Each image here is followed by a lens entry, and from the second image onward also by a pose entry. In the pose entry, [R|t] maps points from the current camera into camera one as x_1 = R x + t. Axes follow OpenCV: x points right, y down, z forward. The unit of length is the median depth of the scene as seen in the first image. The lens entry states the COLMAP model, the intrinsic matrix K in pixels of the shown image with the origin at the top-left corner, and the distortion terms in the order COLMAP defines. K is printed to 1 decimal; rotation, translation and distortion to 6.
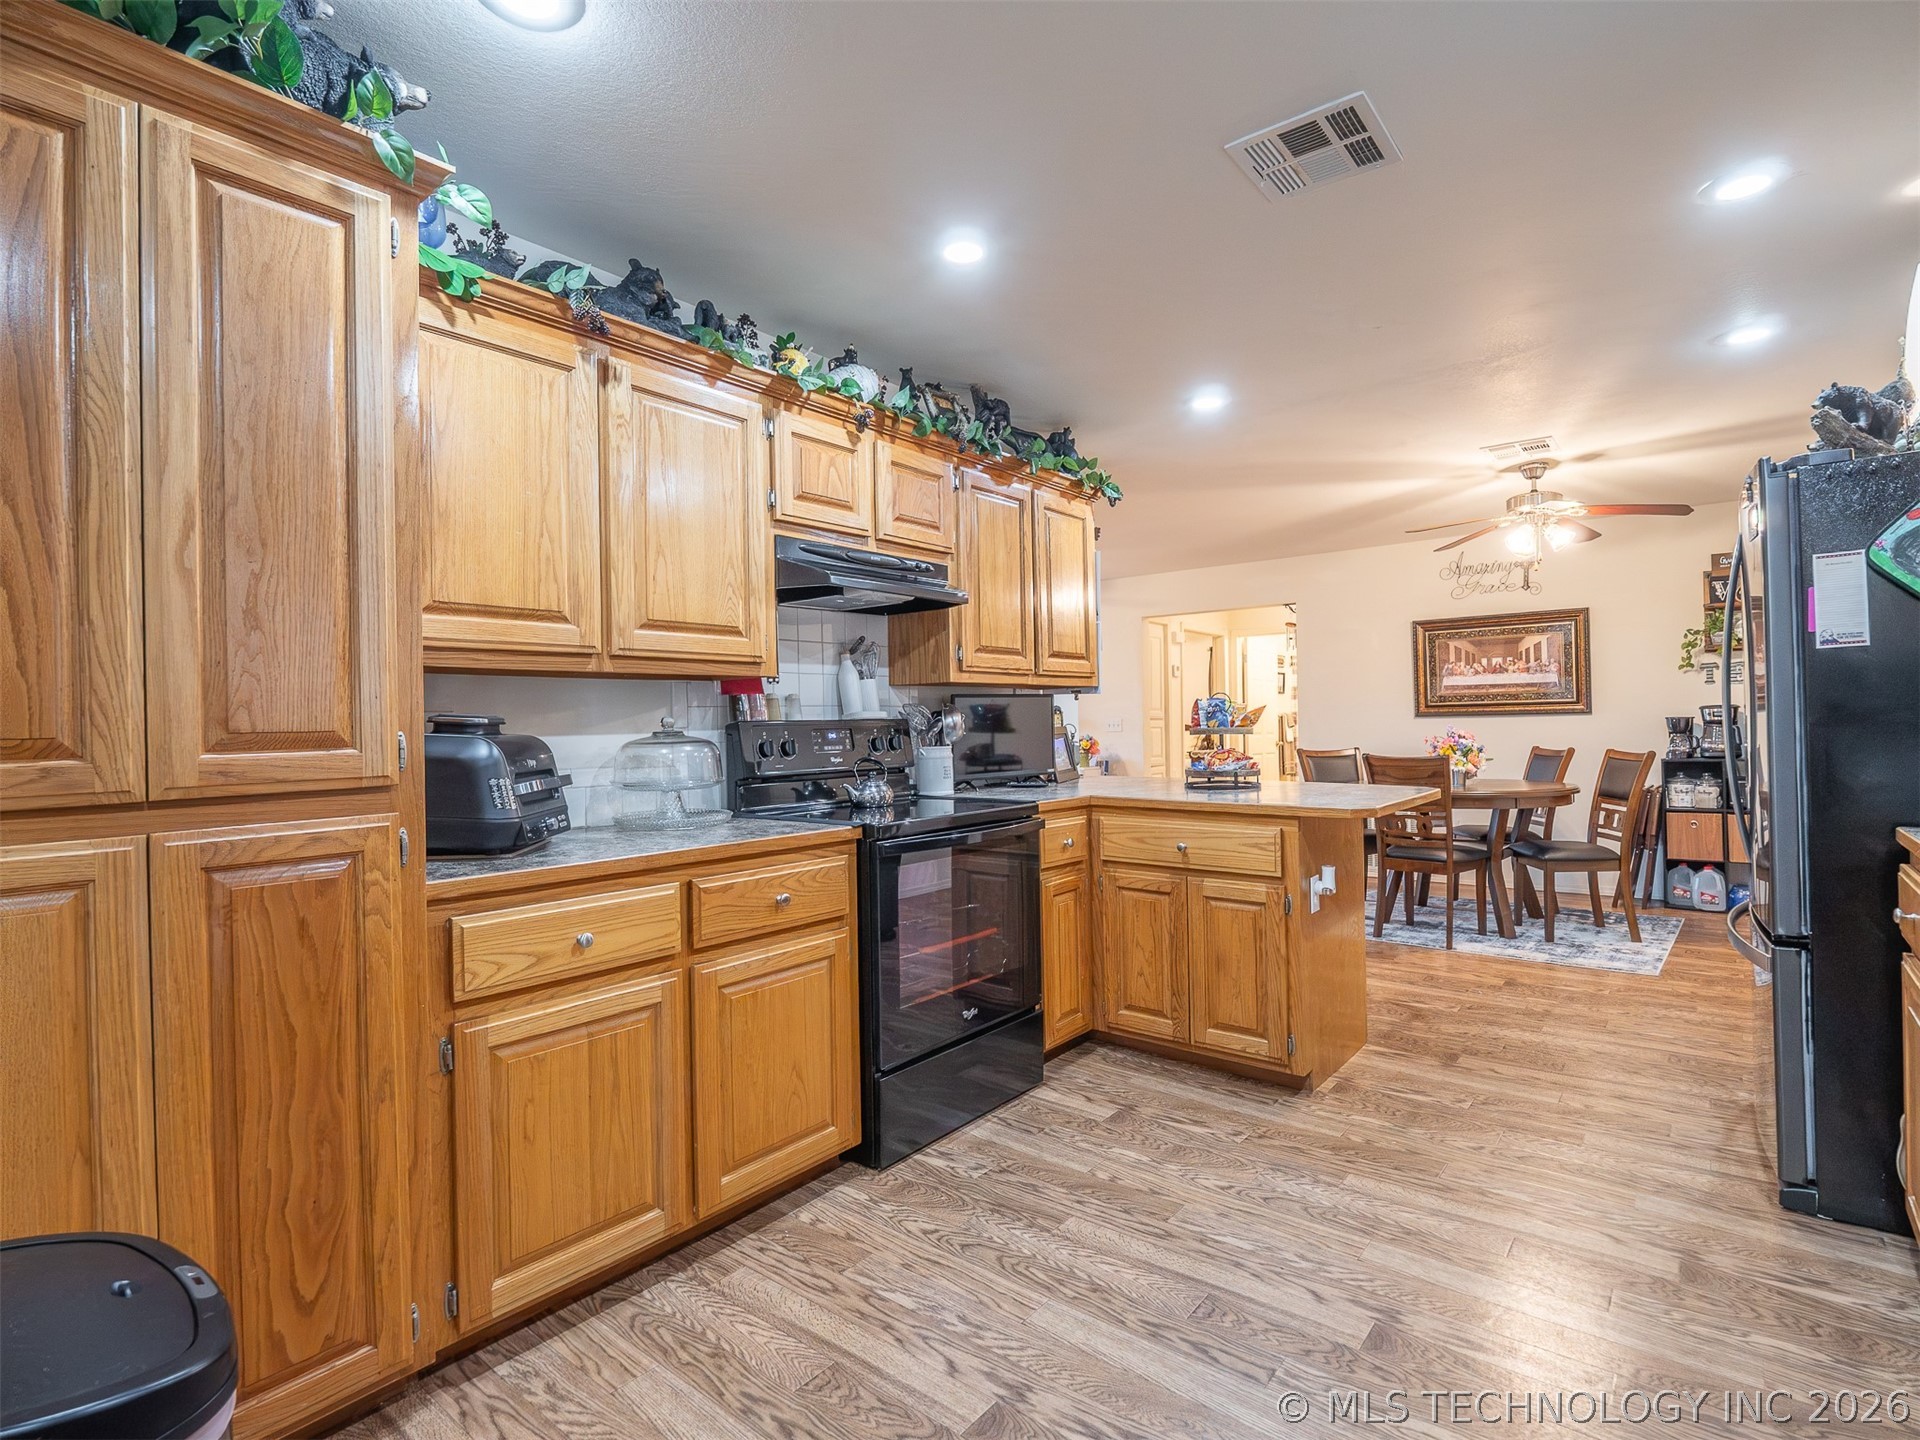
lens RADIAL K [[950.0, 0, 968.8], [0, 950.0, 718.5], [0, 0, 1]] dist [-0.009947, -0.002693]
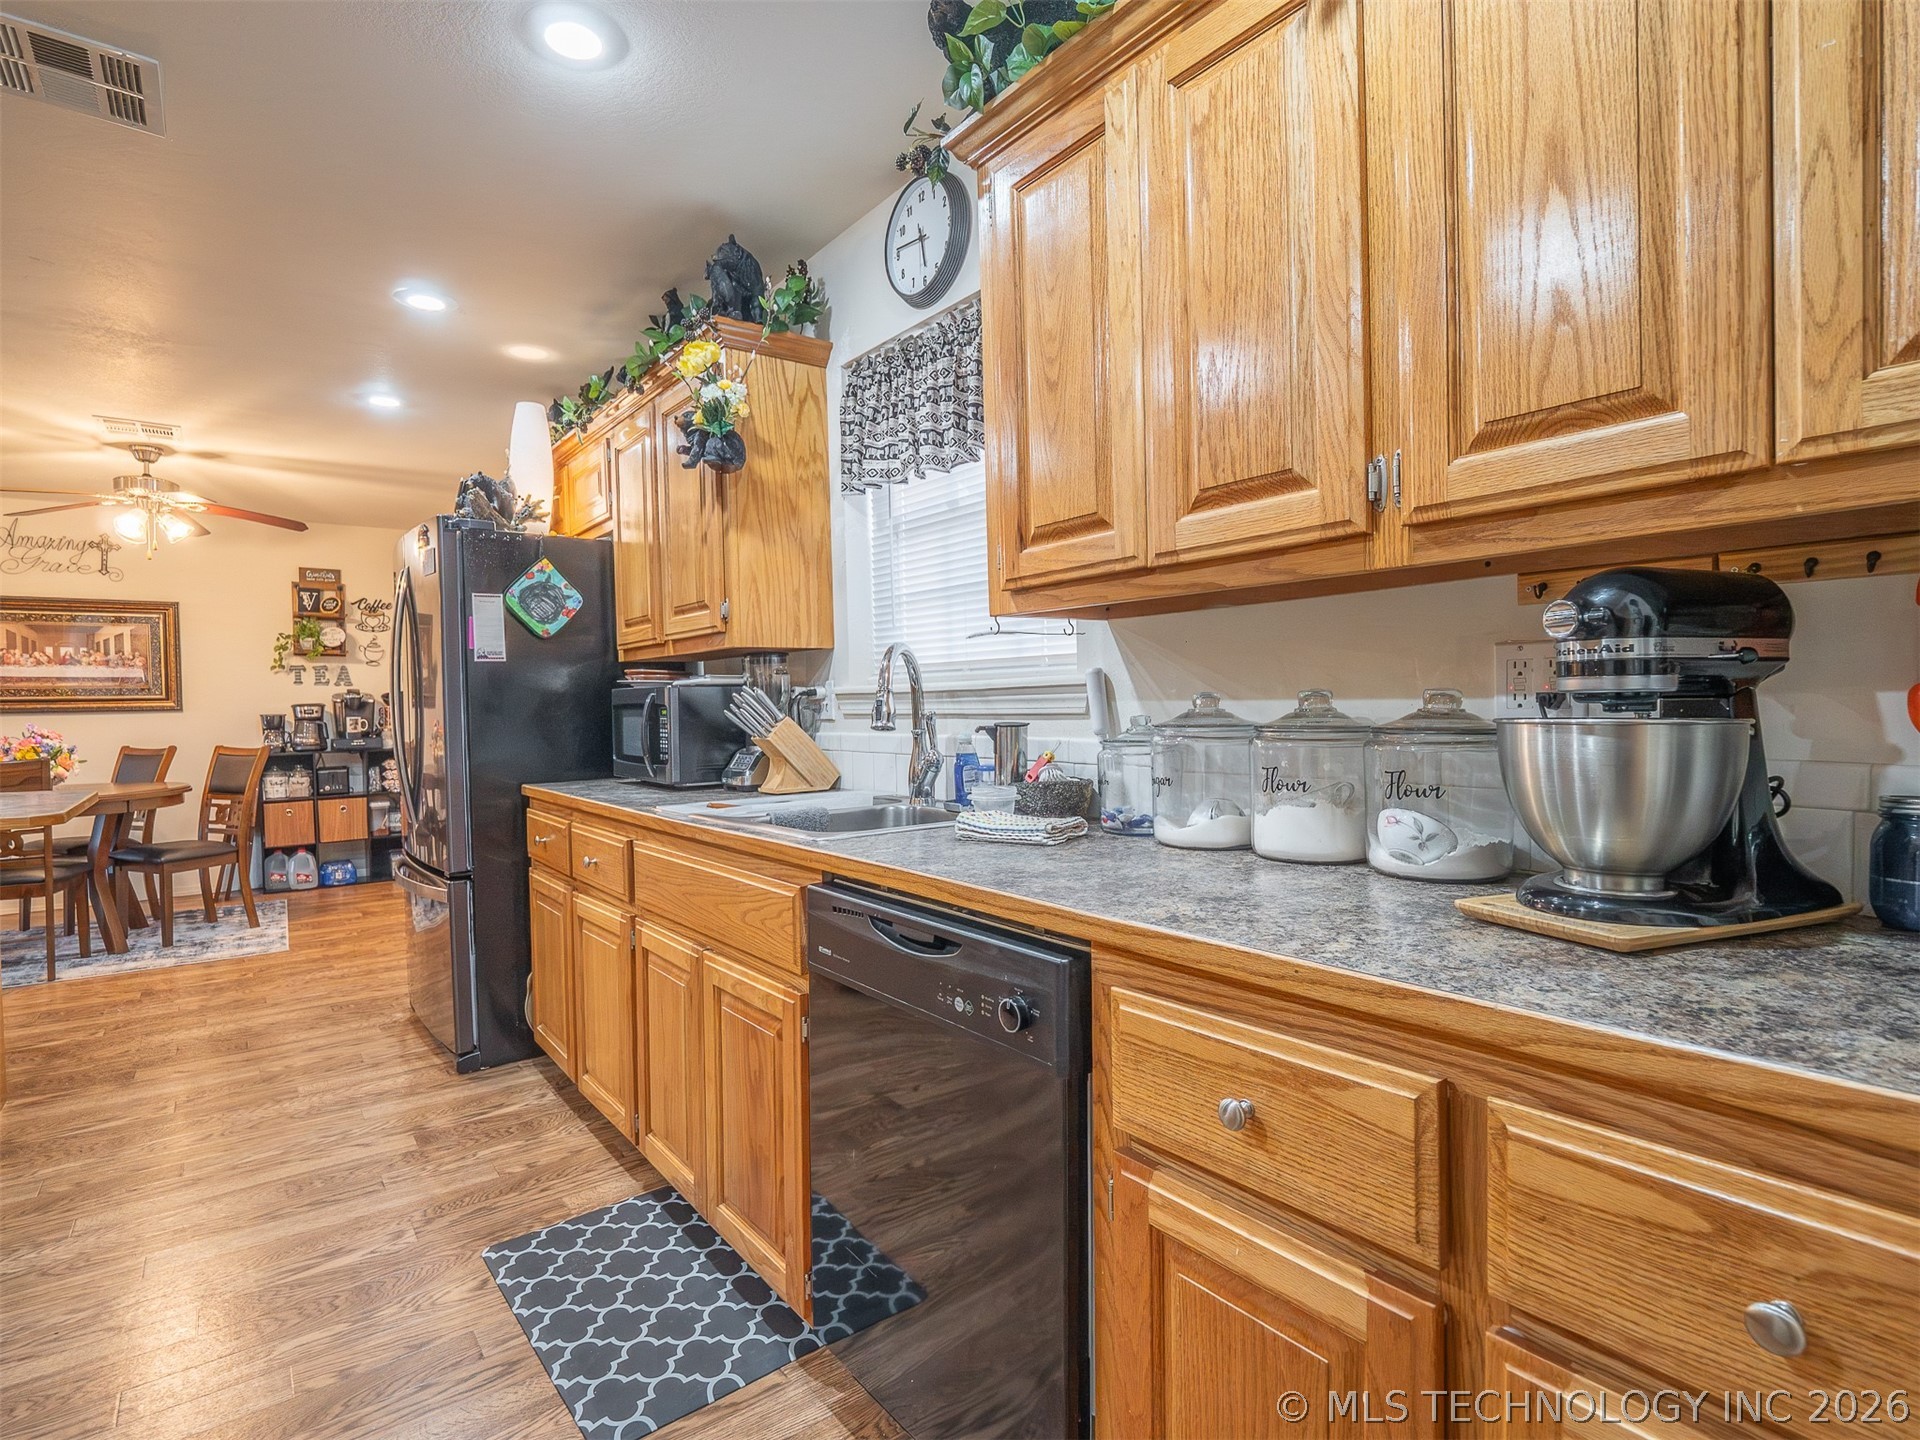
lens RADIAL K [[950.0, 0, 954.7], [0, 950.0, 718.8], [0, 0, 1]] dist [-0.009947, -0.002693]
pose [[0.237573, -0.003310, 0.971364, -0.115477], [0.003447, 0.999991, 0.002565, 0.003592], [-0.971364, 0.002739, 0.237582, -0.007996]]
